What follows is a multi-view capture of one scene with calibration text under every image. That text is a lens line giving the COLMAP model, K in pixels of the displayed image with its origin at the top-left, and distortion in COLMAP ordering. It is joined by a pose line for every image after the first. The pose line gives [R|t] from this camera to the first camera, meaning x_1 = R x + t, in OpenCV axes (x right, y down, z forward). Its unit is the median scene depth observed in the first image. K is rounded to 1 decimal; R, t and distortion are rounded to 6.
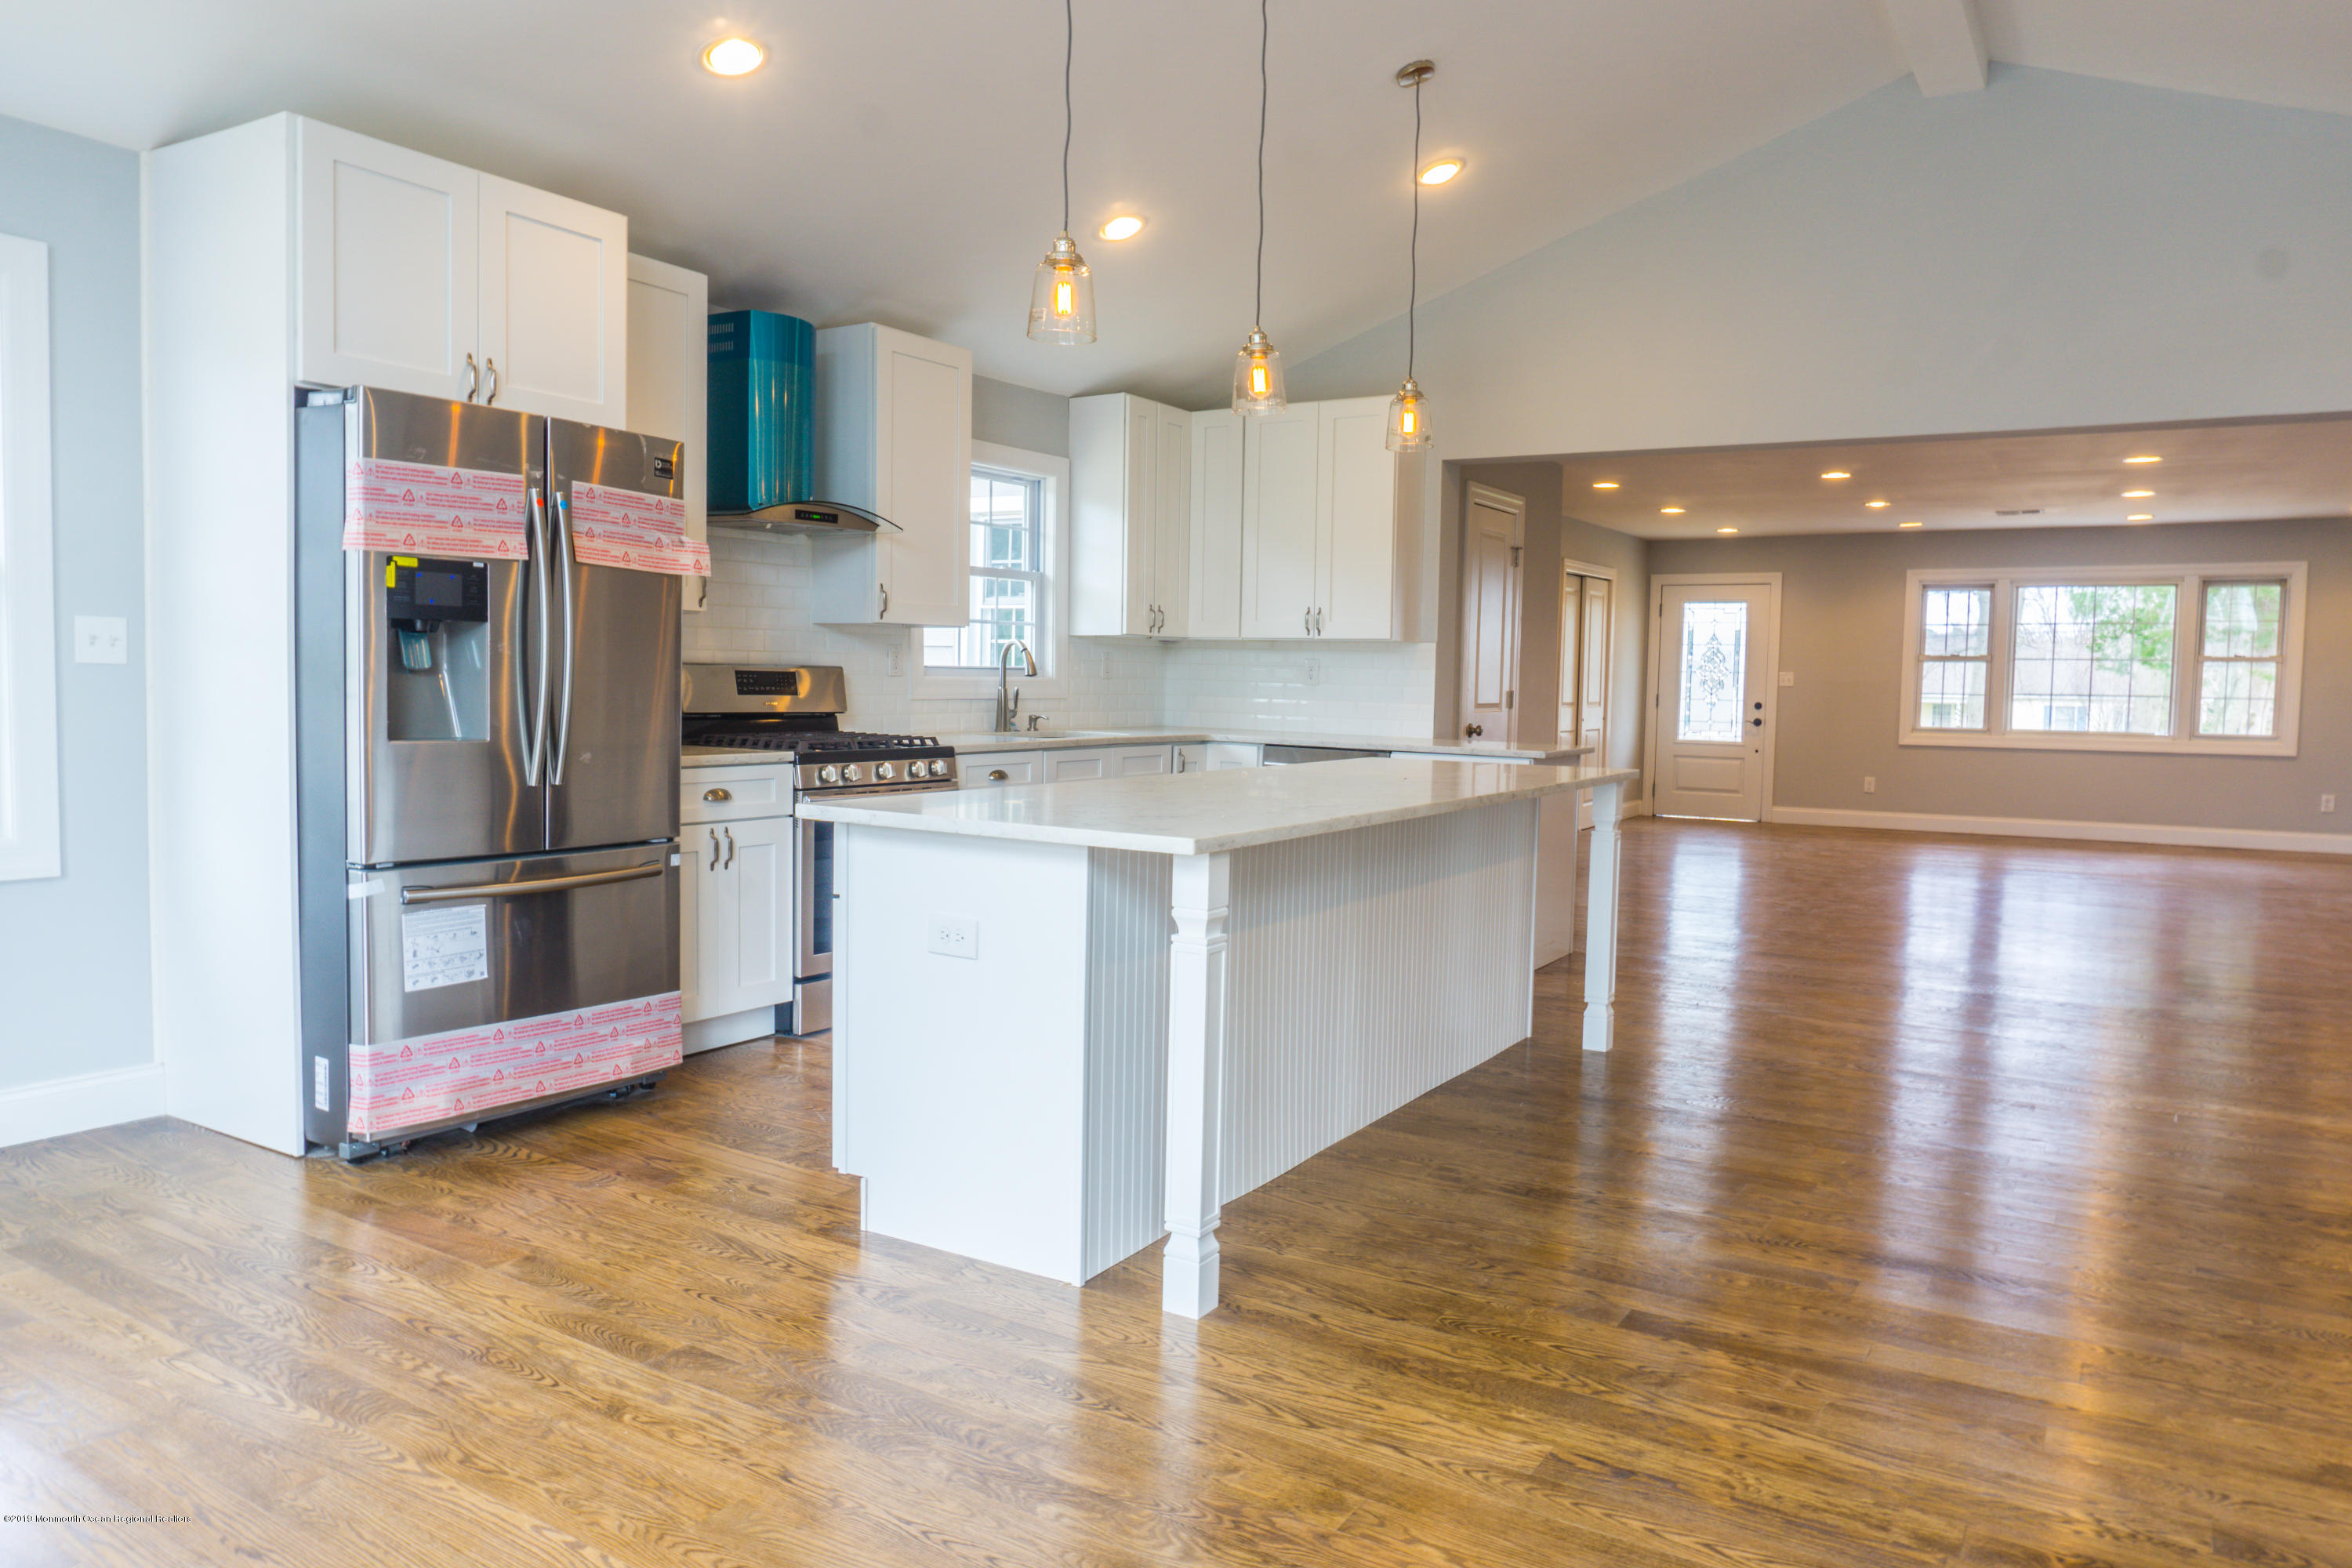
lens RADIAL K [[1568.4, 0, 1158.4], [0, 1568.4, 769.6], [0, 0, 1]] dist [-0.022740, 0.002556]
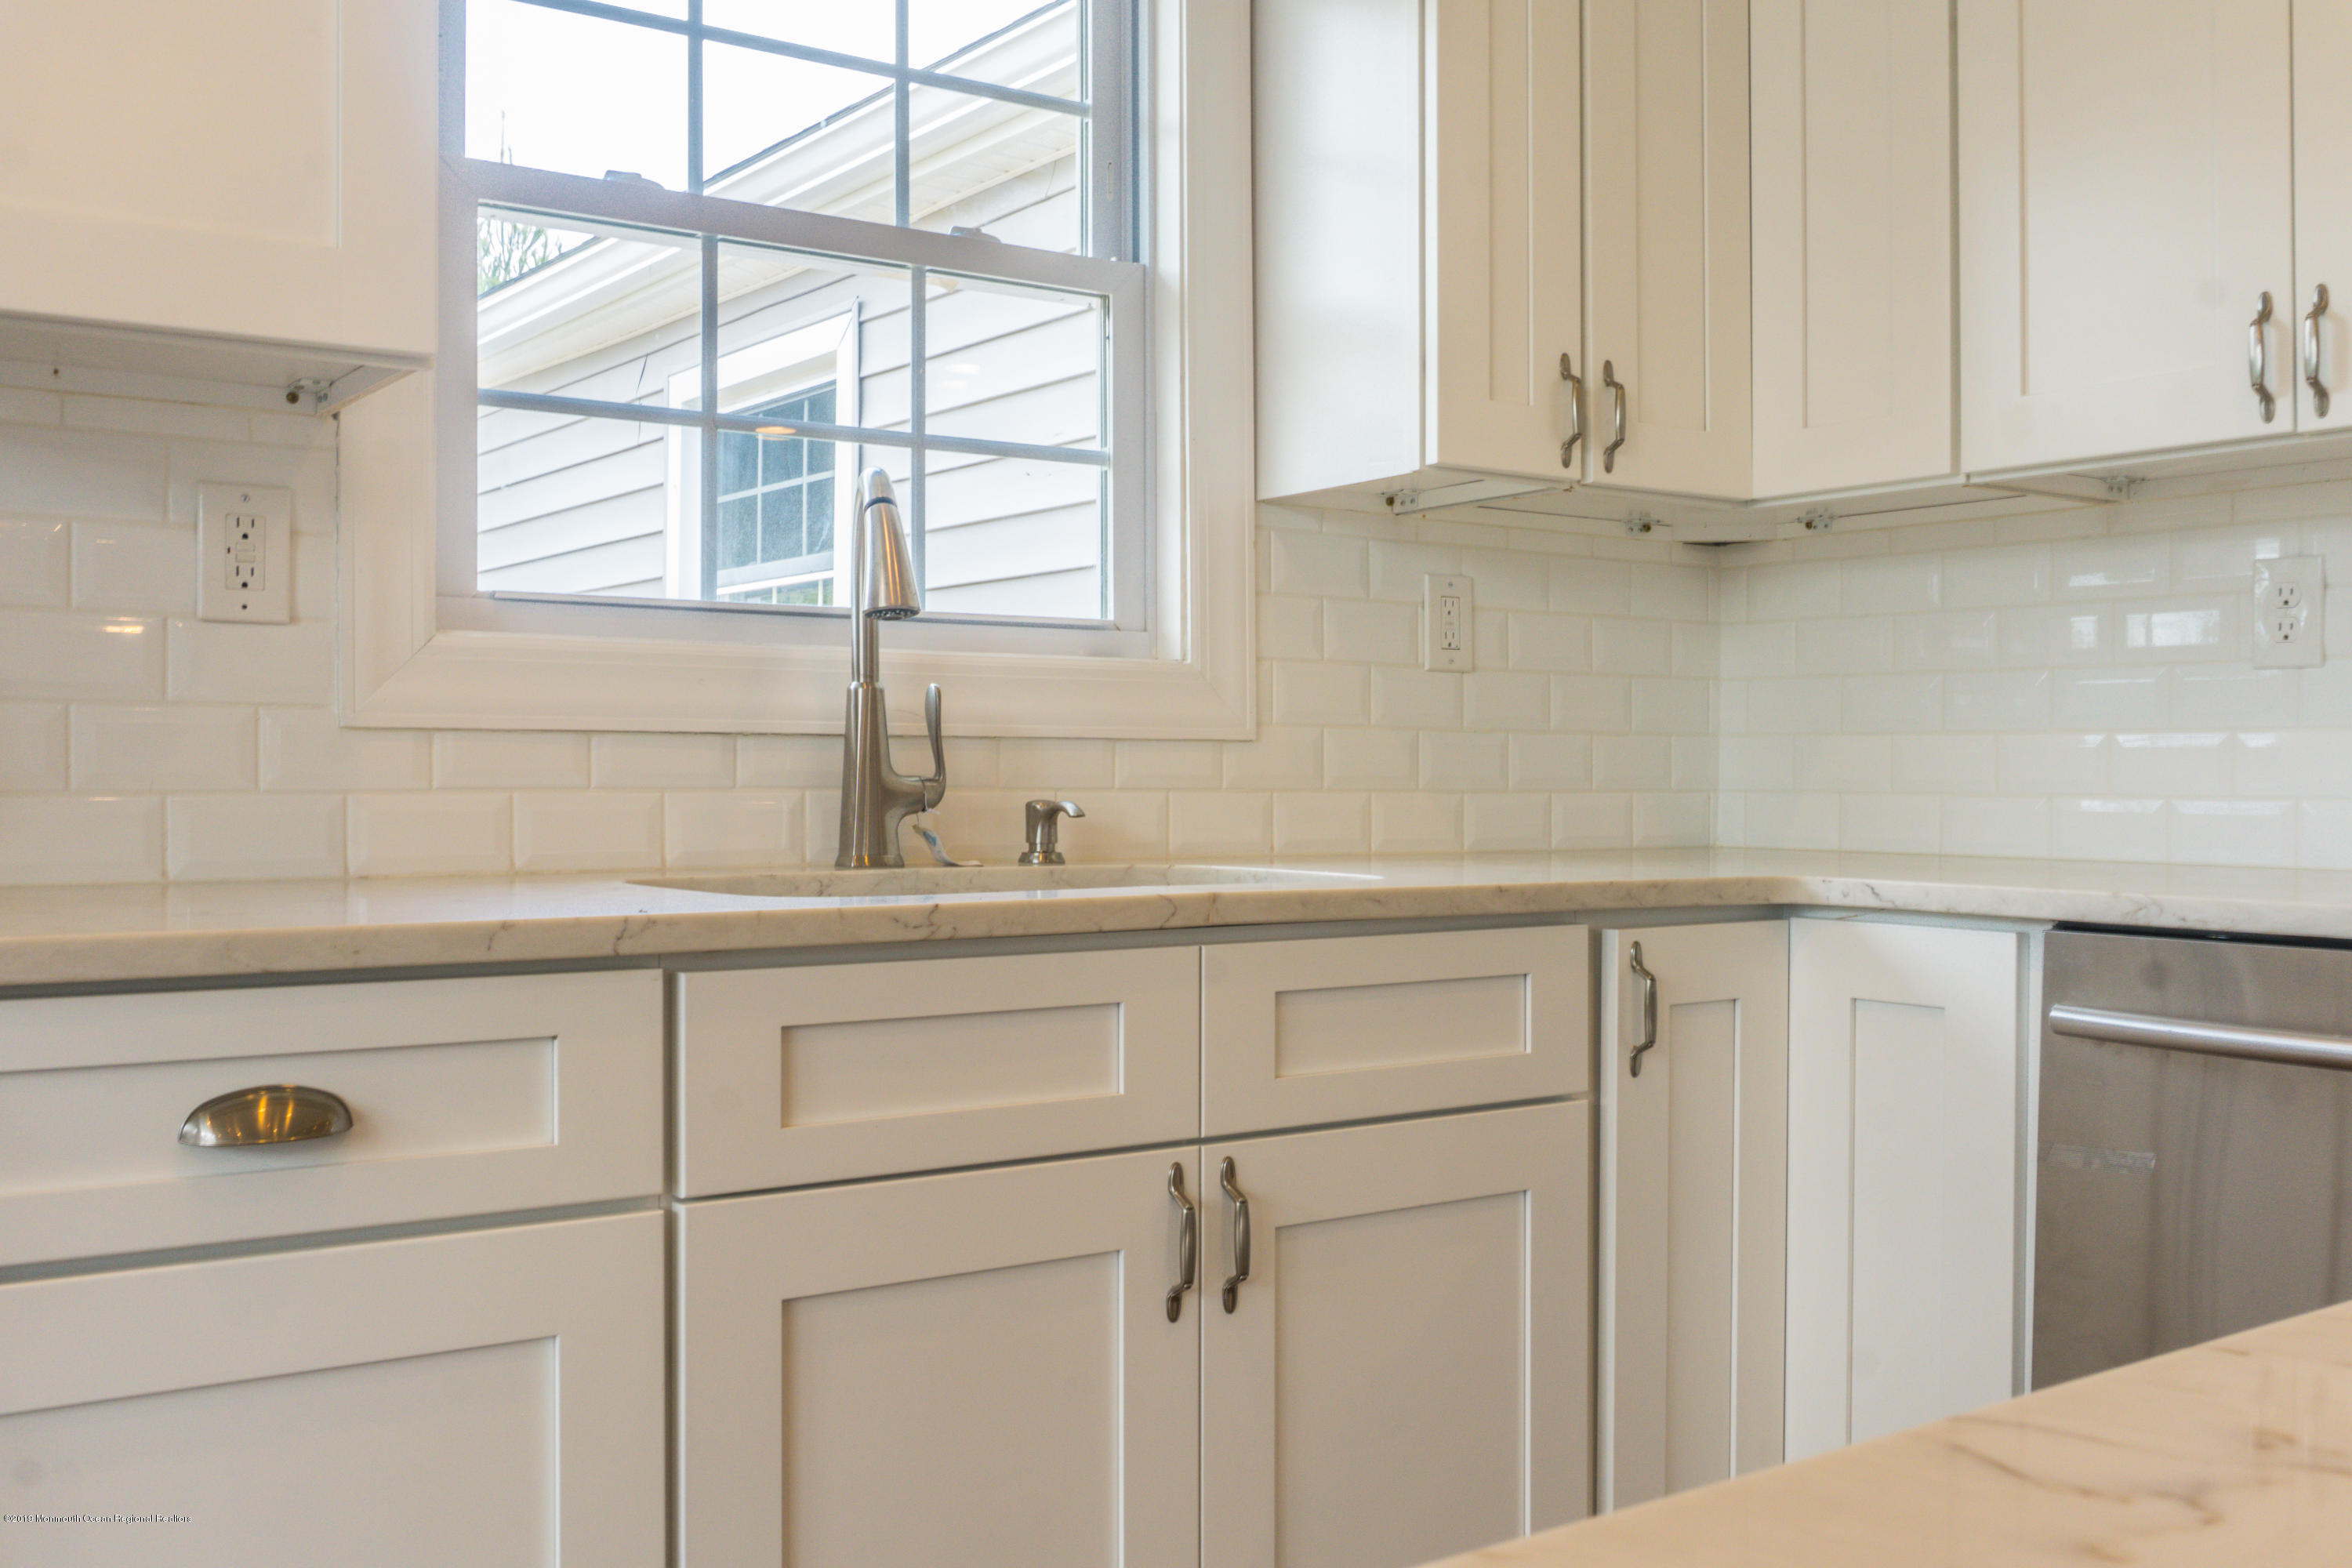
lens RADIAL K [[2266.6, 0, 1176.0], [0, 2266.6, 784.0], [0, 0, 1]] dist [-0.005787, -0.004005]
pose [[0.930824, -0.017073, -0.365068, 0.068382], [-0.006570, 0.997965, -0.063423, -0.014423], [0.365408, 0.061434, 0.928818, 0.656782]]
